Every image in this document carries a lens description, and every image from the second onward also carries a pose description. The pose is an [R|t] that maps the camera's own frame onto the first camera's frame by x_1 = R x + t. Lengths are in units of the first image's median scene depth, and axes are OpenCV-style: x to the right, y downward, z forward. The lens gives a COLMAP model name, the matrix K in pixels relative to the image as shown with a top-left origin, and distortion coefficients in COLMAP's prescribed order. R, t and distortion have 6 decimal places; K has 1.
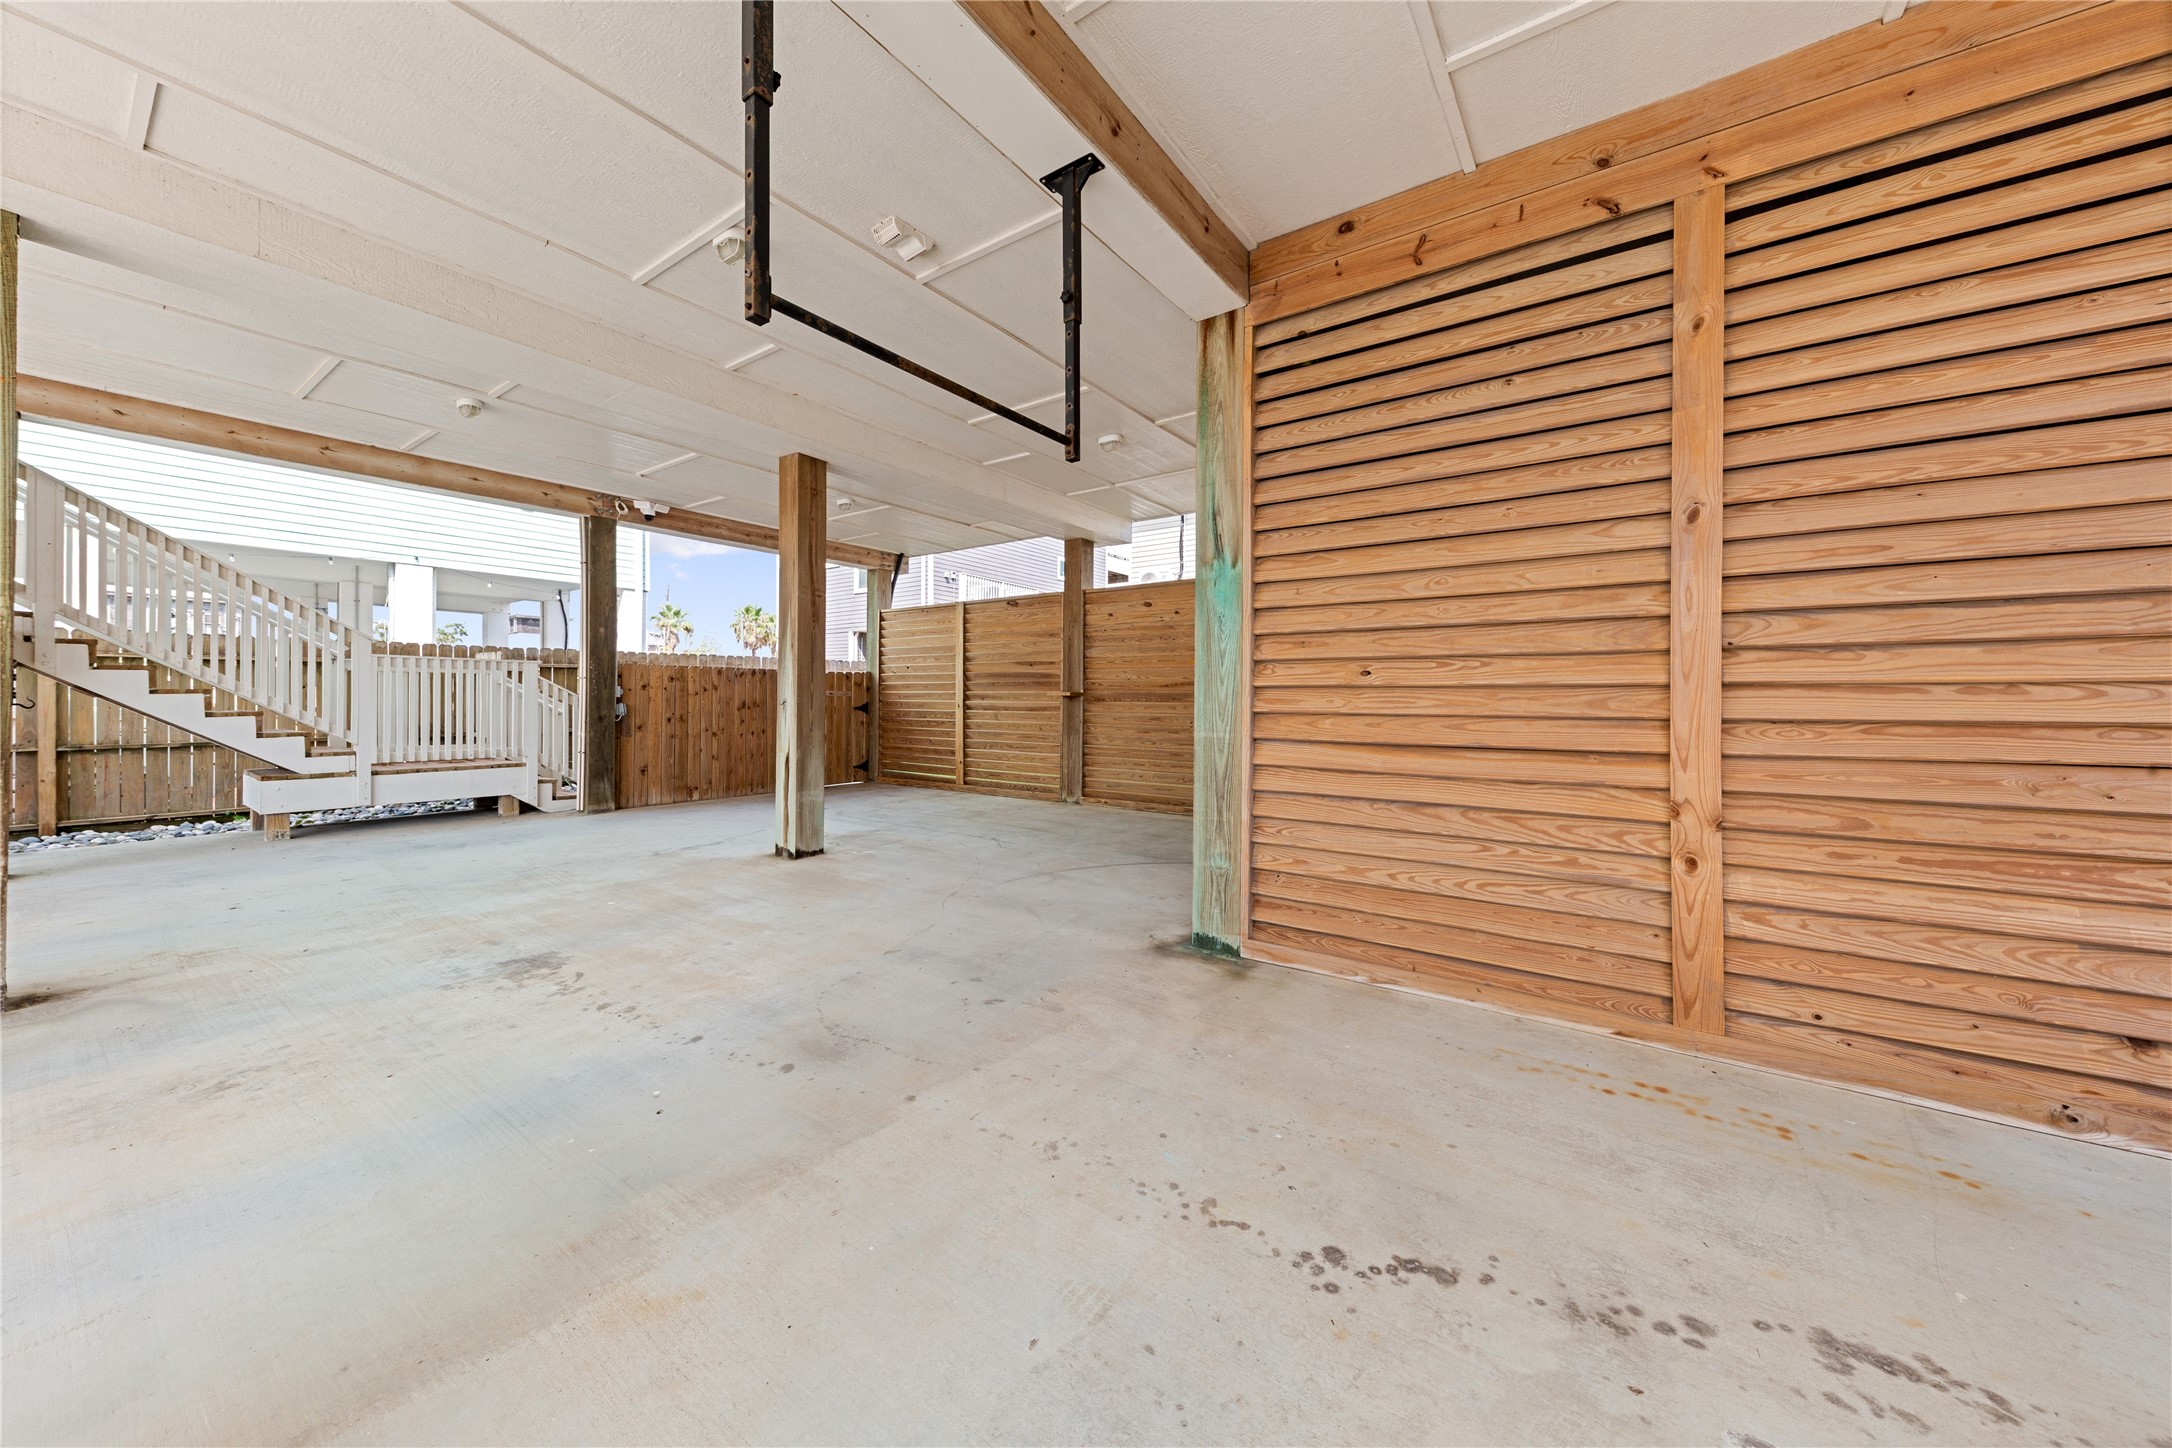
lens RADIAL K [[751.8, 0, 1088.8], [0, 751.8, 703.8], [0, 0, 1]] dist [0.006390, -0.001122]
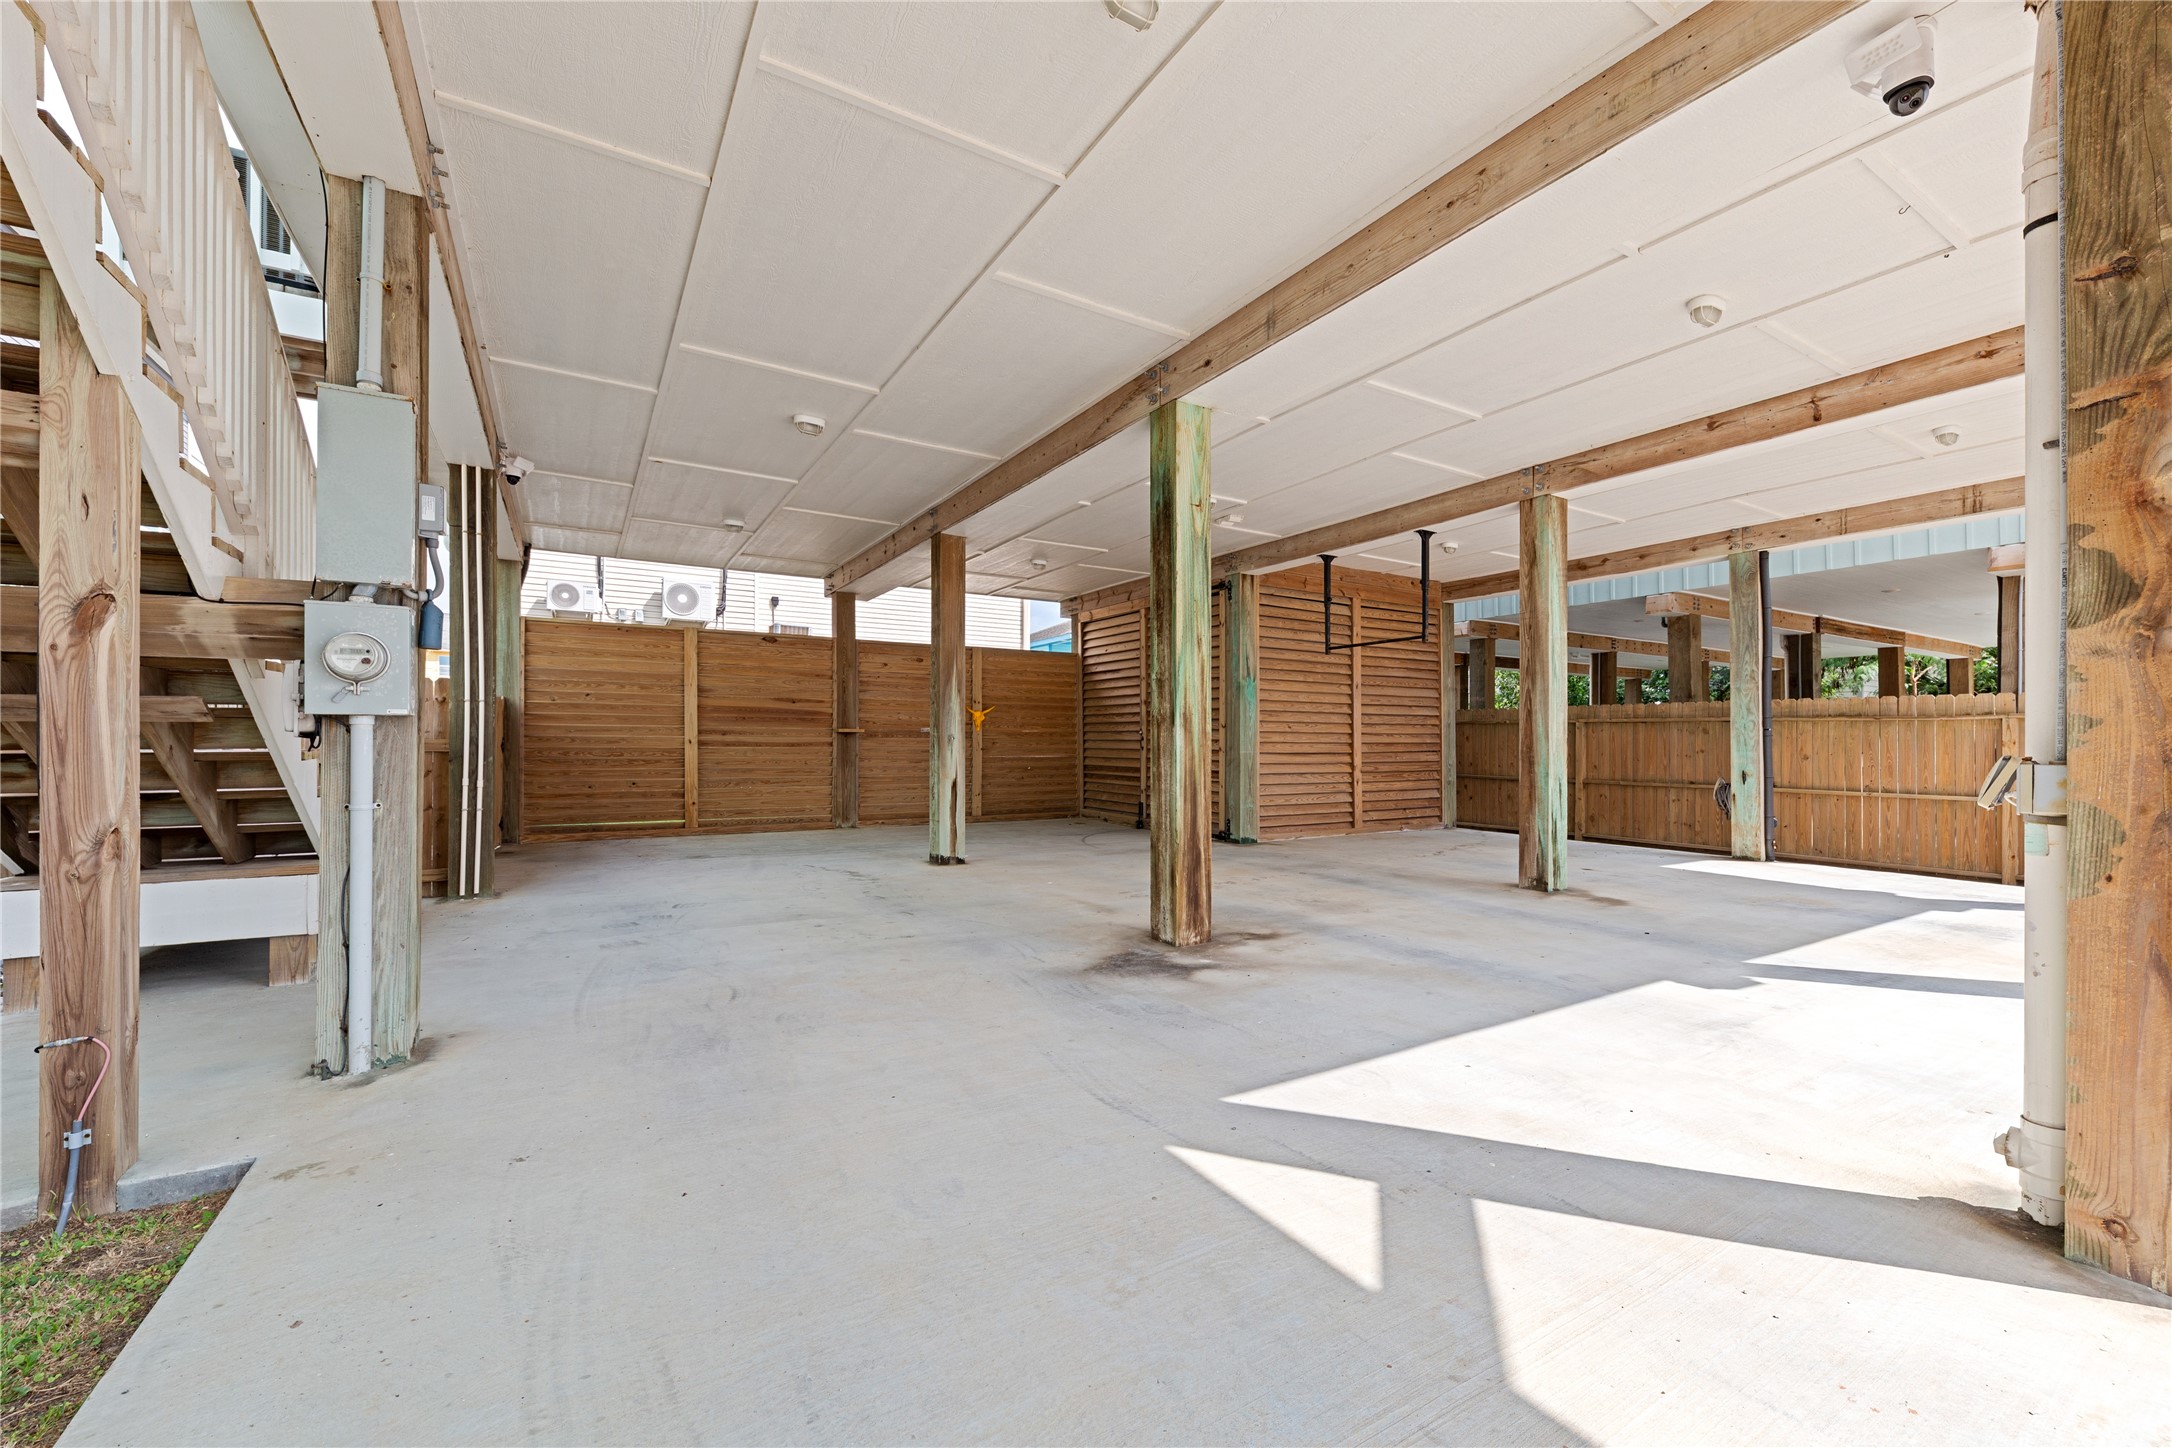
lens RADIAL K [[831.4, 0, 1082.2], [0, 831.4, 739.6], [0, 0, 1]] dist [0.011259, -0.000112]
pose [[0.402266, 0.002804, 0.915519, -1.004827], [0.001508, 0.999992, -0.003725, 0.005164], [-0.915522, 0.002879, 0.402258, 0.177586]]
